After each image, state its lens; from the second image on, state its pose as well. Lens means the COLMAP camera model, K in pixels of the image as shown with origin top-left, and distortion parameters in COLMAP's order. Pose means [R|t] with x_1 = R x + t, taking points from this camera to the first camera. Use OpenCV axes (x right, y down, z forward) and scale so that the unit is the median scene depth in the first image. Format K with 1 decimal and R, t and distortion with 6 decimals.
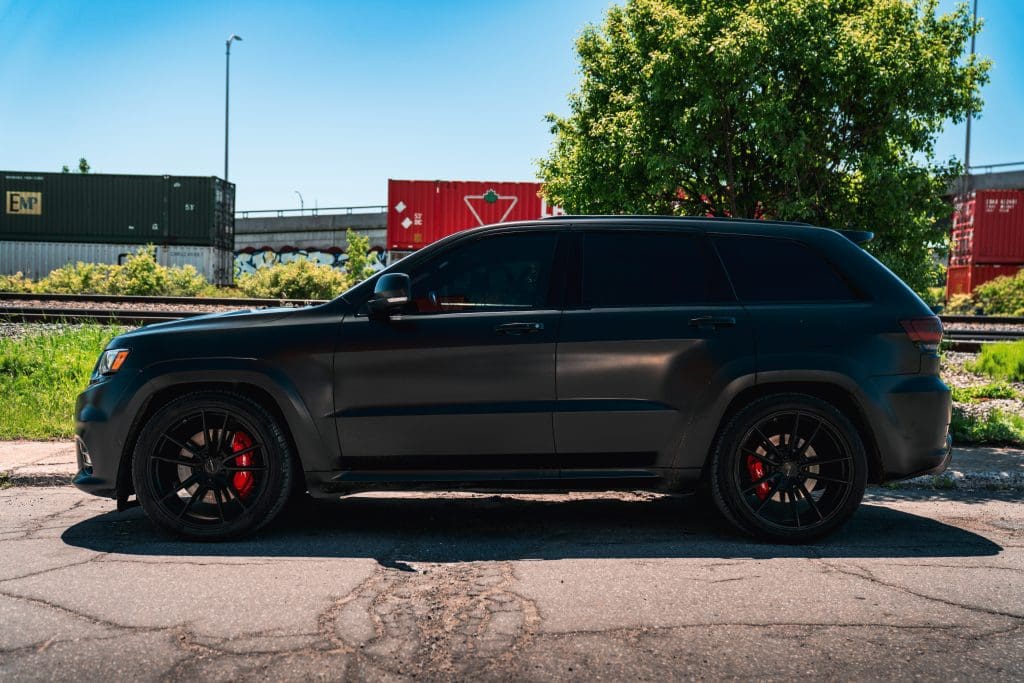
lens RADIAL K [[1010.5, 0, 512.0], [0, 1010.5, 341.5], [0, 0, 1]] dist [-0.006403, 0.129557]
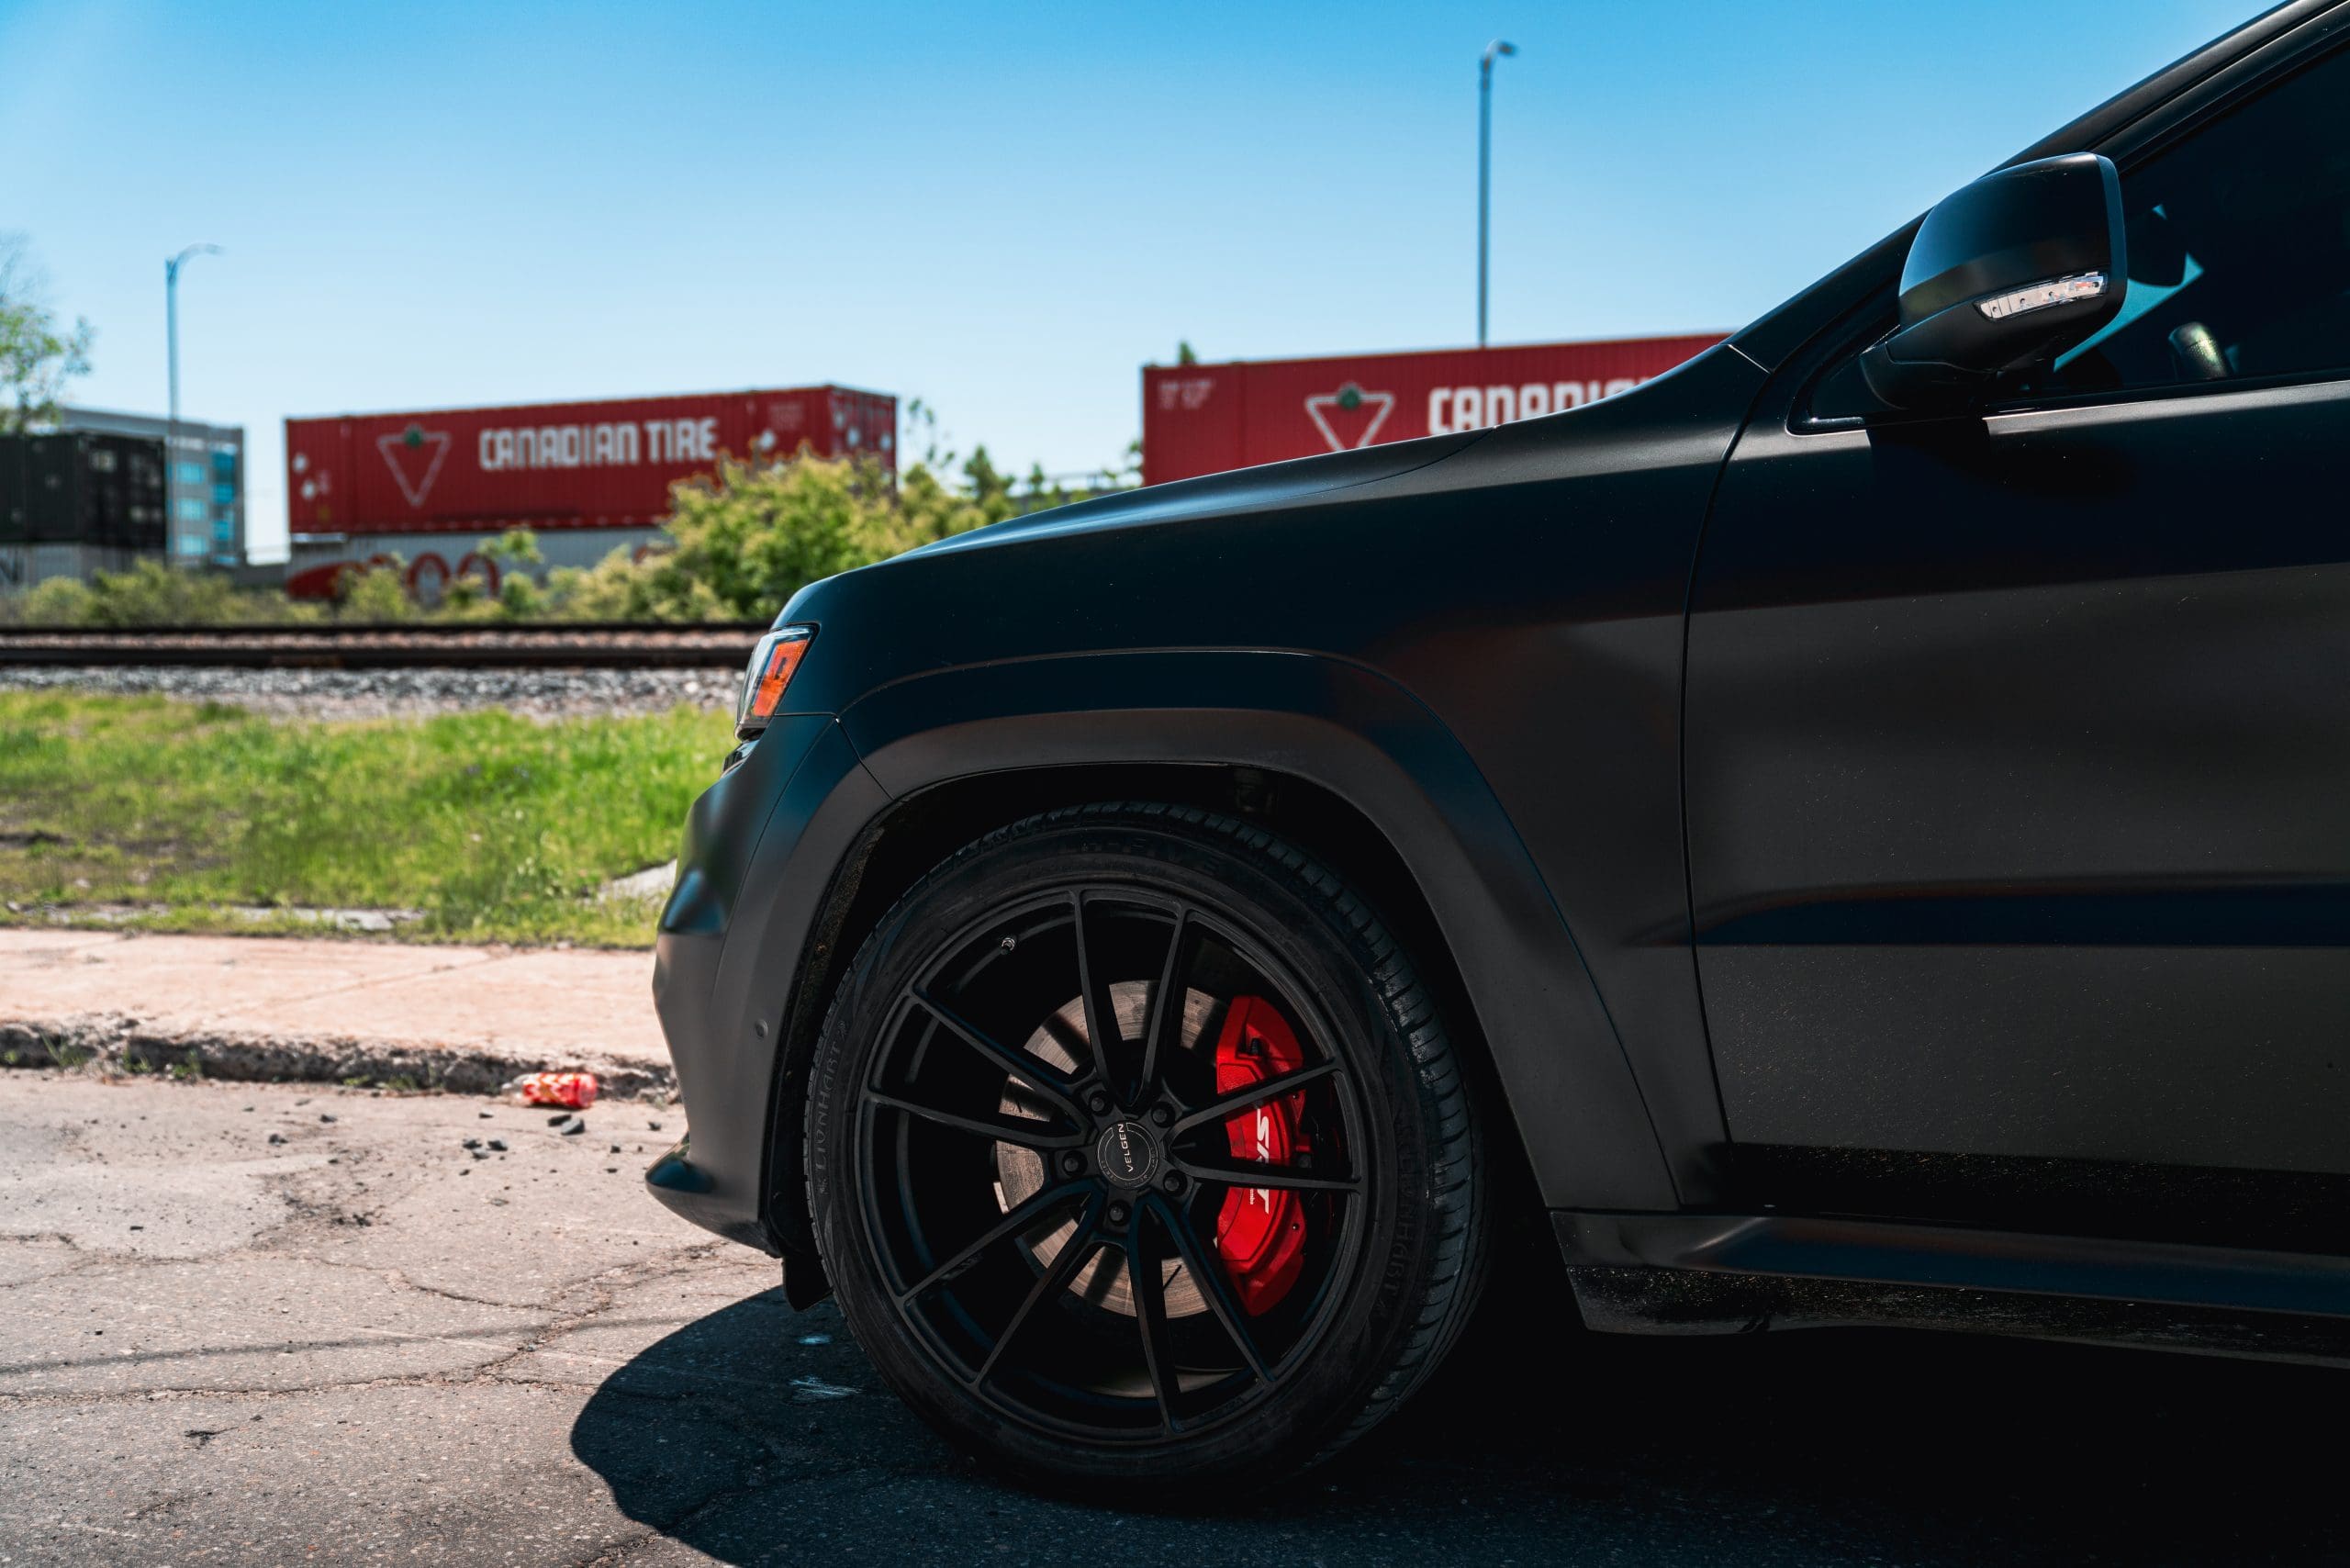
lens RADIAL K [[2319.0, 0, 1175.0], [0, 2319.0, 784.0], [0, 0, 1]] dist [-0.006403, 0.129557]
pose [[0.917387, 0.003721, -0.397978, -0.087906], [0.002312, 0.999890, 0.014678, 0.036412], [0.397989, -0.014385, 0.917278, 0.546476]]
